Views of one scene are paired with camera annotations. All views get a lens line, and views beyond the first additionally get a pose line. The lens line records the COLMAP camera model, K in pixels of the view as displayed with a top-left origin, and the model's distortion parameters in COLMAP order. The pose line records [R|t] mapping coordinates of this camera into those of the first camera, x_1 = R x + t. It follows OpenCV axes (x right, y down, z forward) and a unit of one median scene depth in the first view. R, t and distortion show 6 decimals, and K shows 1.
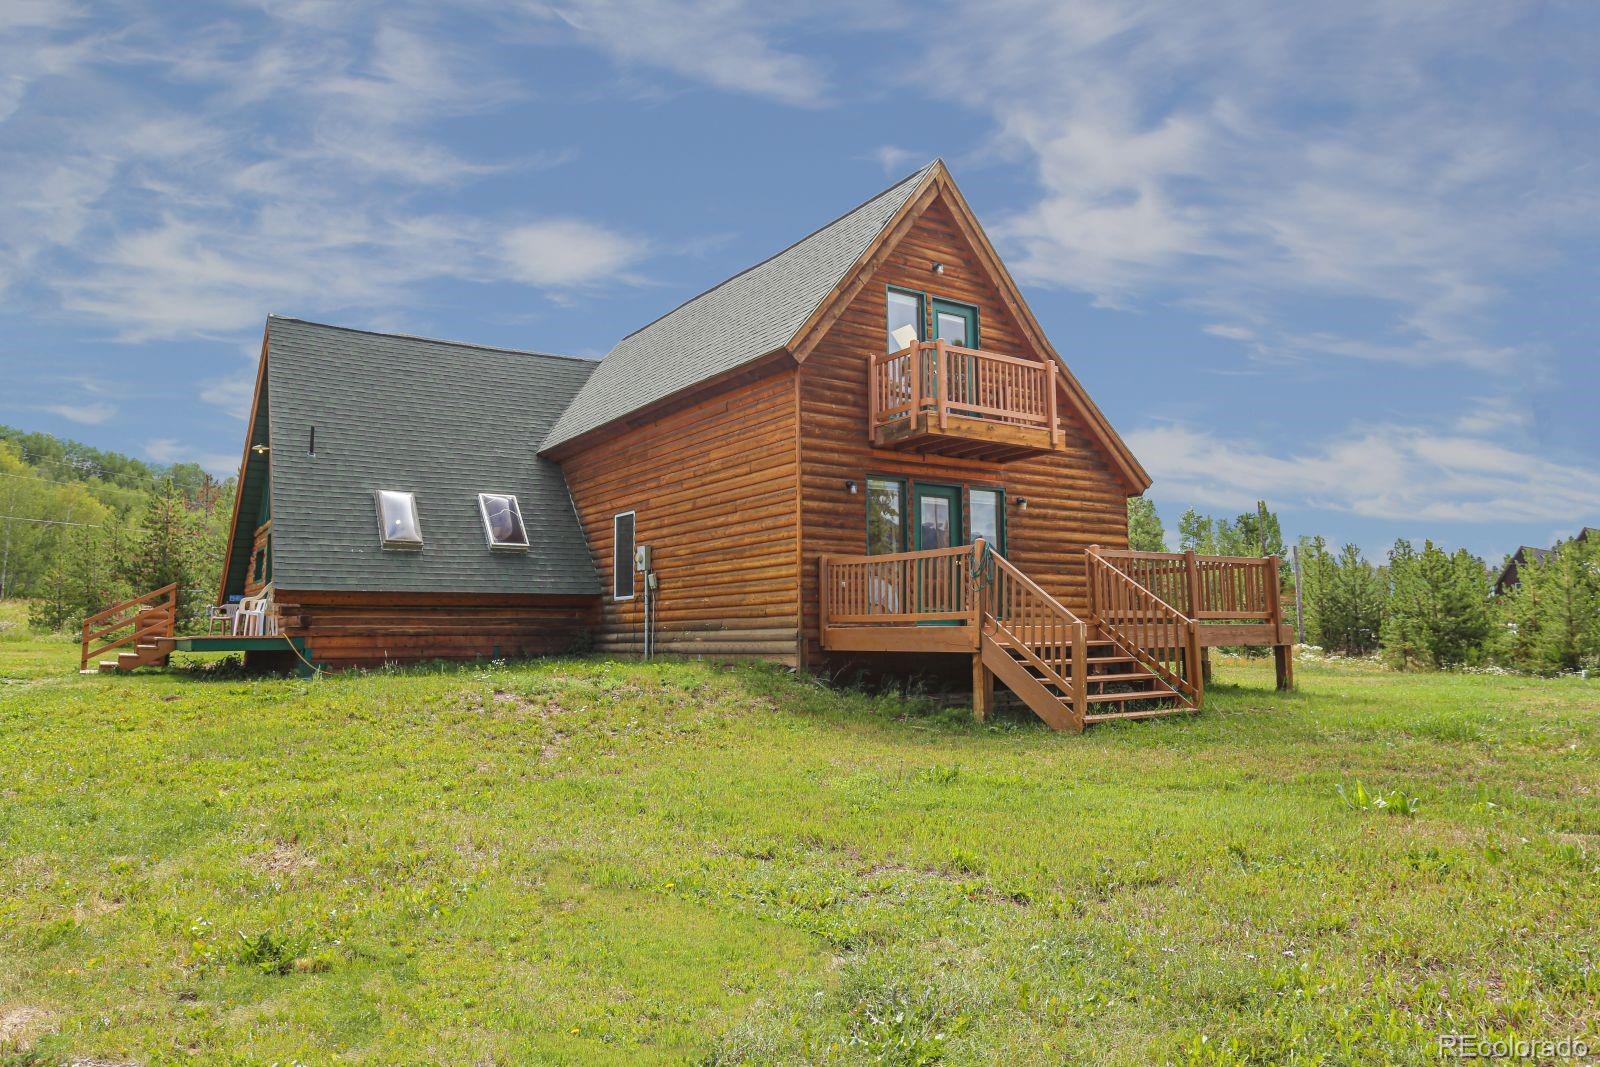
lens RADIAL K [[1093.6, 0, 801.7], [0, 1093.6, 529.2], [0, 0, 1]] dist [-0.005724, 0.000165]
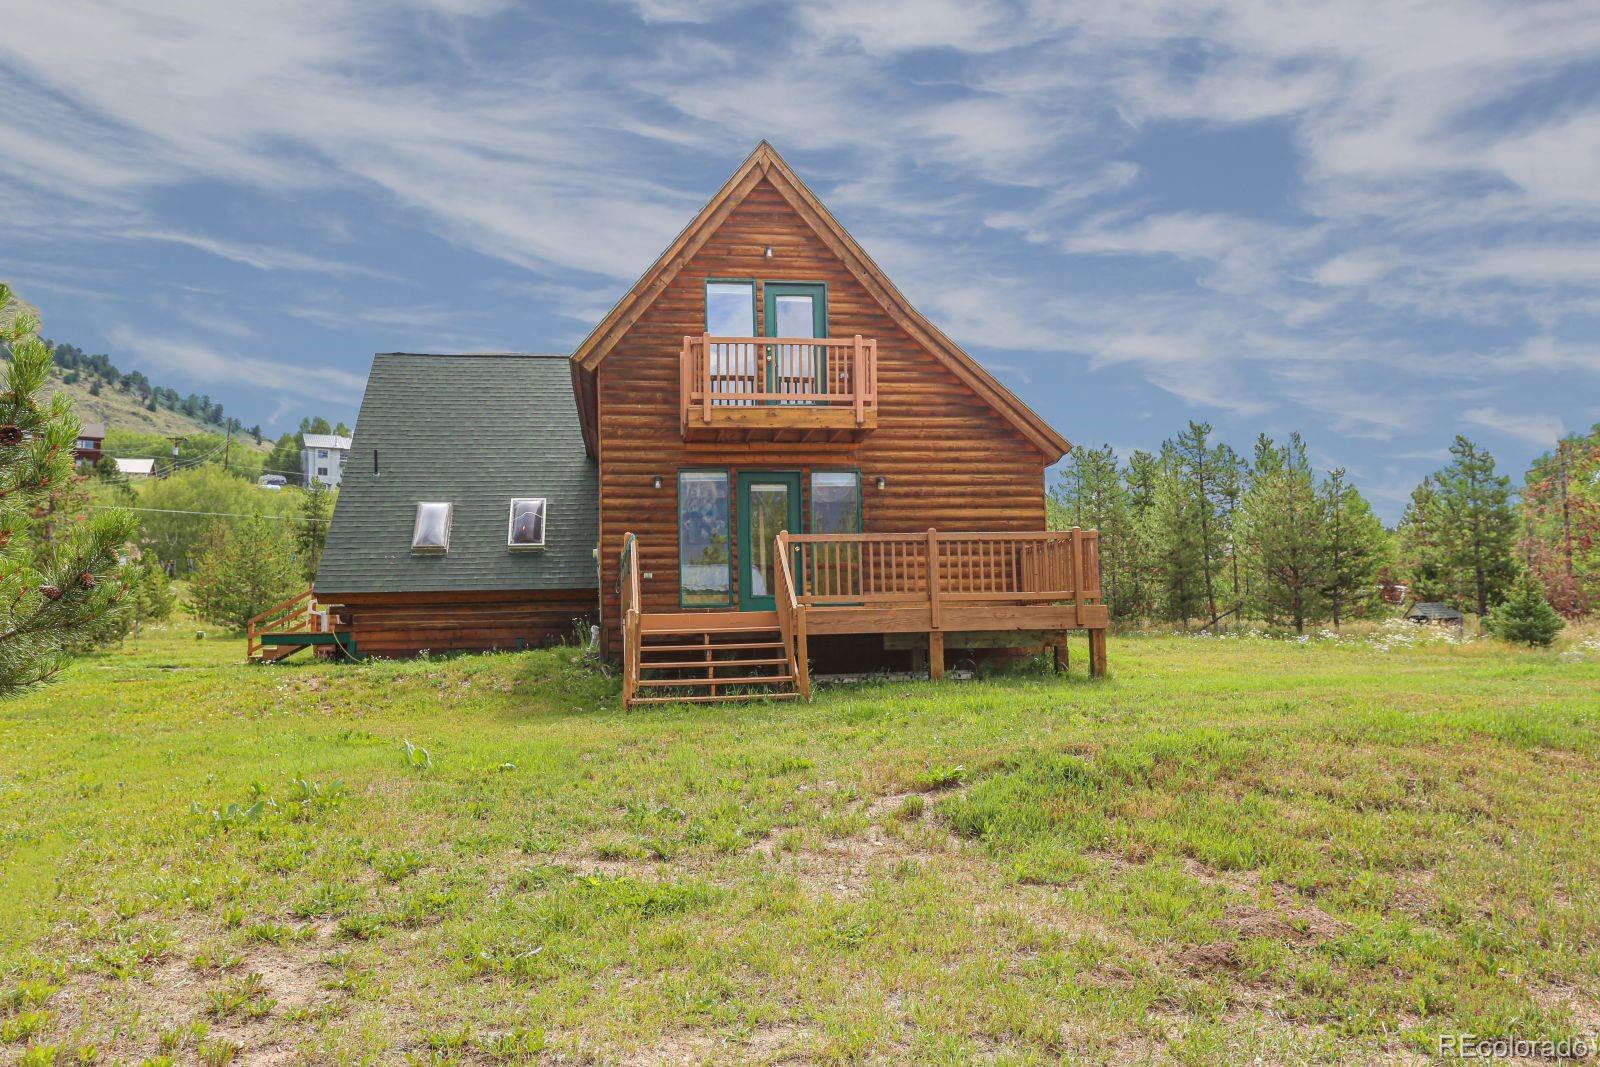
lens RADIAL K [[1287.4, 0, 800.7], [0, 1287.4, 535.3], [0, 0, 1]] dist [0.011781, 0.003317]
pose [[0.903344, -0.045345, -0.426513, 0.616179], [0.057458, 0.998227, 0.015568, 0.000562], [0.425051, -0.038570, 0.904347, -0.049370]]
